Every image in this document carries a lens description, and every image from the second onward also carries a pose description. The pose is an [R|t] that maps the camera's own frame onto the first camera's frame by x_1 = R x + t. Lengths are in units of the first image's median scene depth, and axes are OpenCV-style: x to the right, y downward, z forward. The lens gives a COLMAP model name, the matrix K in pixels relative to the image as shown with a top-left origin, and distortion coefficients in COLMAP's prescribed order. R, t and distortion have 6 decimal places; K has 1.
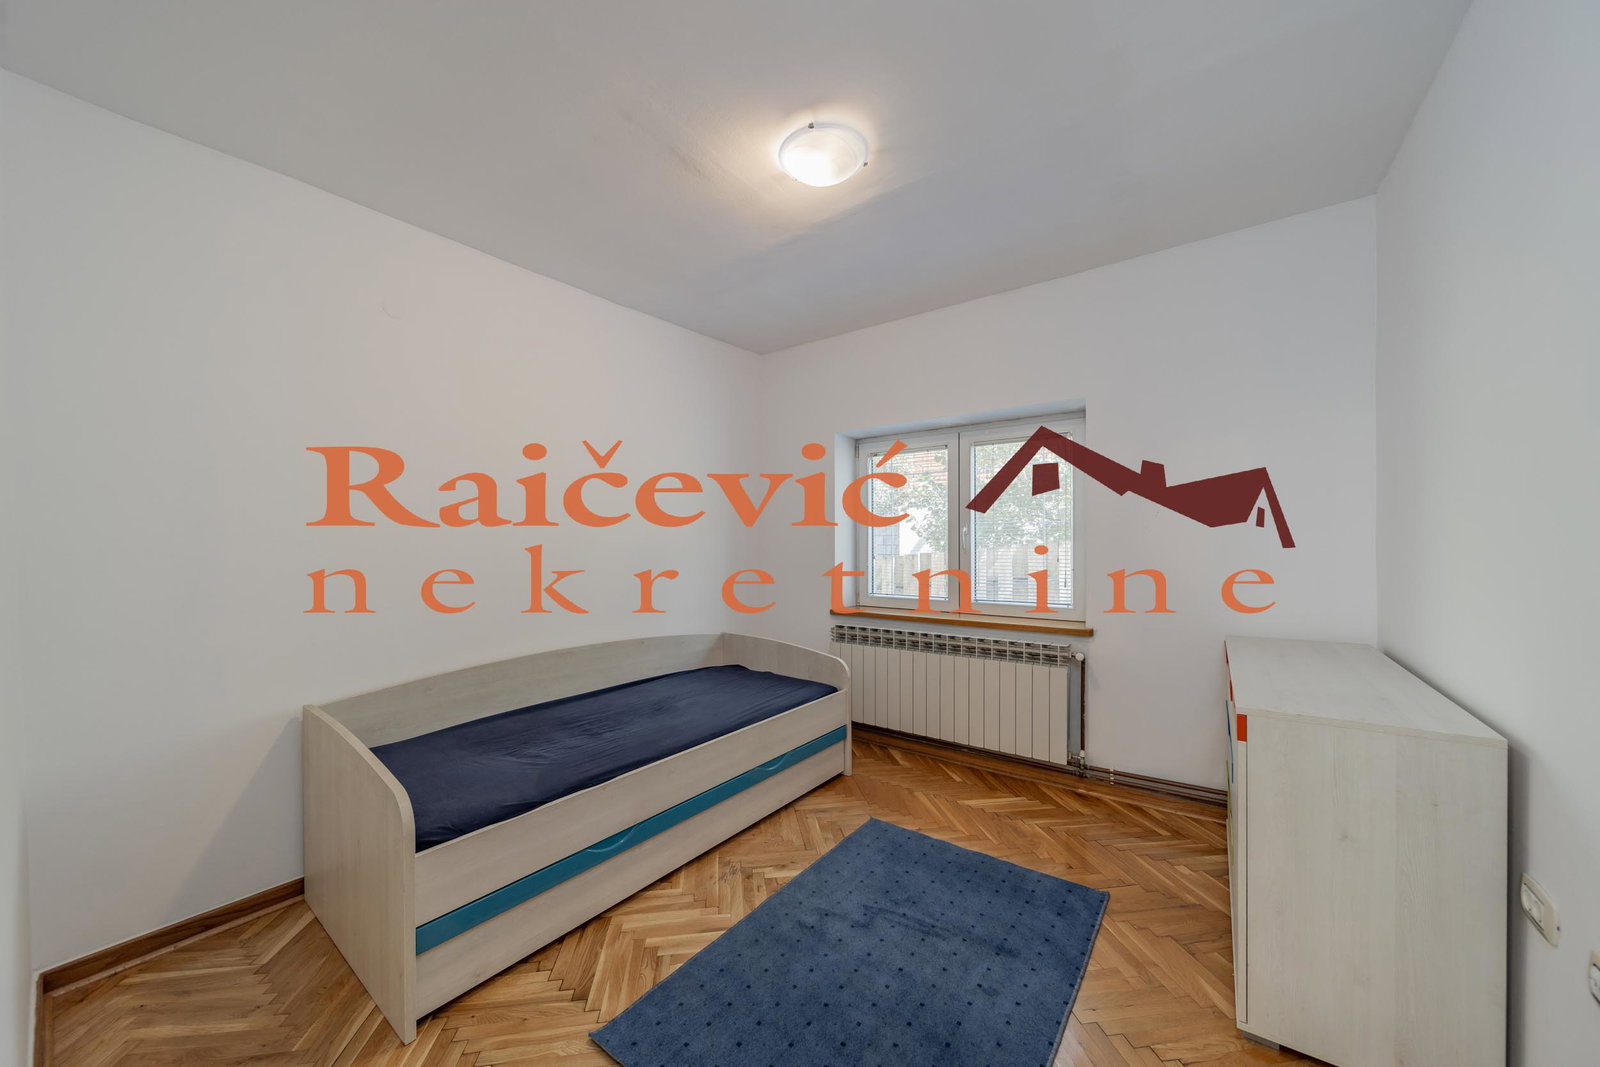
lens RADIAL K [[553.6, 0, 794.8], [0, 553.6, 540.0], [0, 0, 1]] dist [-0.008657, -0.000509]
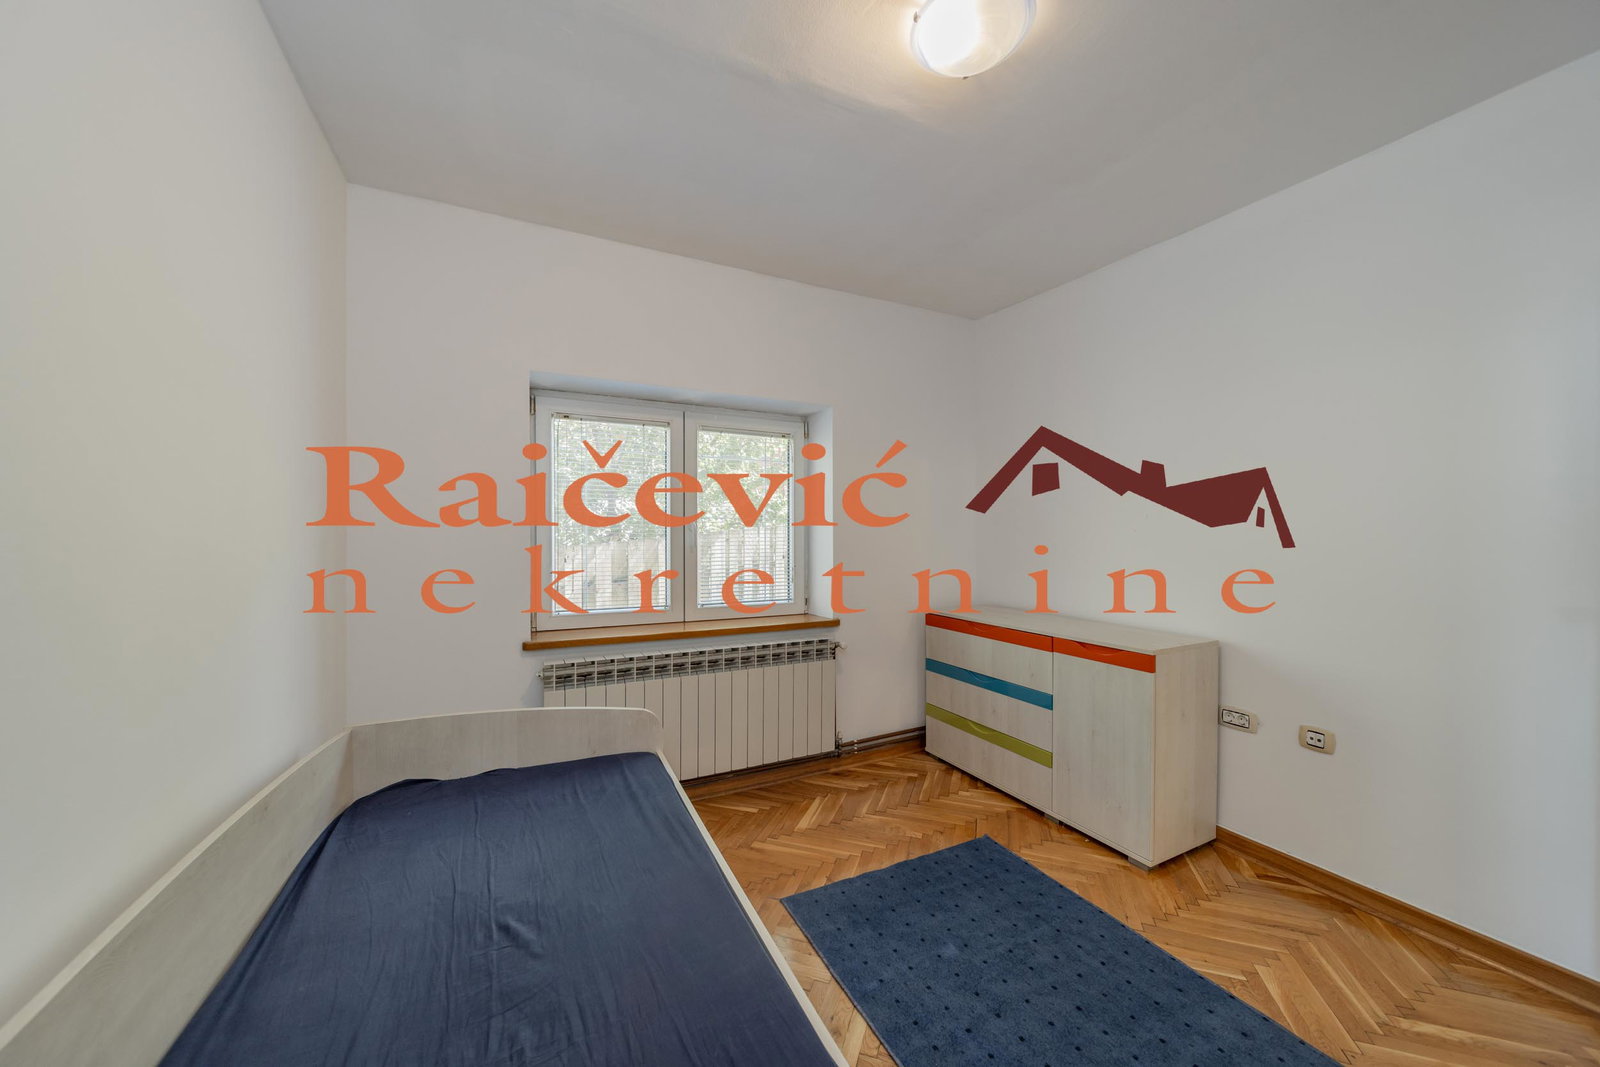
lens RADIAL K [[553.6, 0, 795.3], [0, 553.6, 536.0], [0, 0, 1]] dist [-0.008657, -0.000509]
pose [[0.475235, 0.004939, 0.879845, -0.673355], [-0.004398, 0.999985, -0.003237, 0.002292], [-0.879848, -0.002331, 0.475250, 0.794270]]
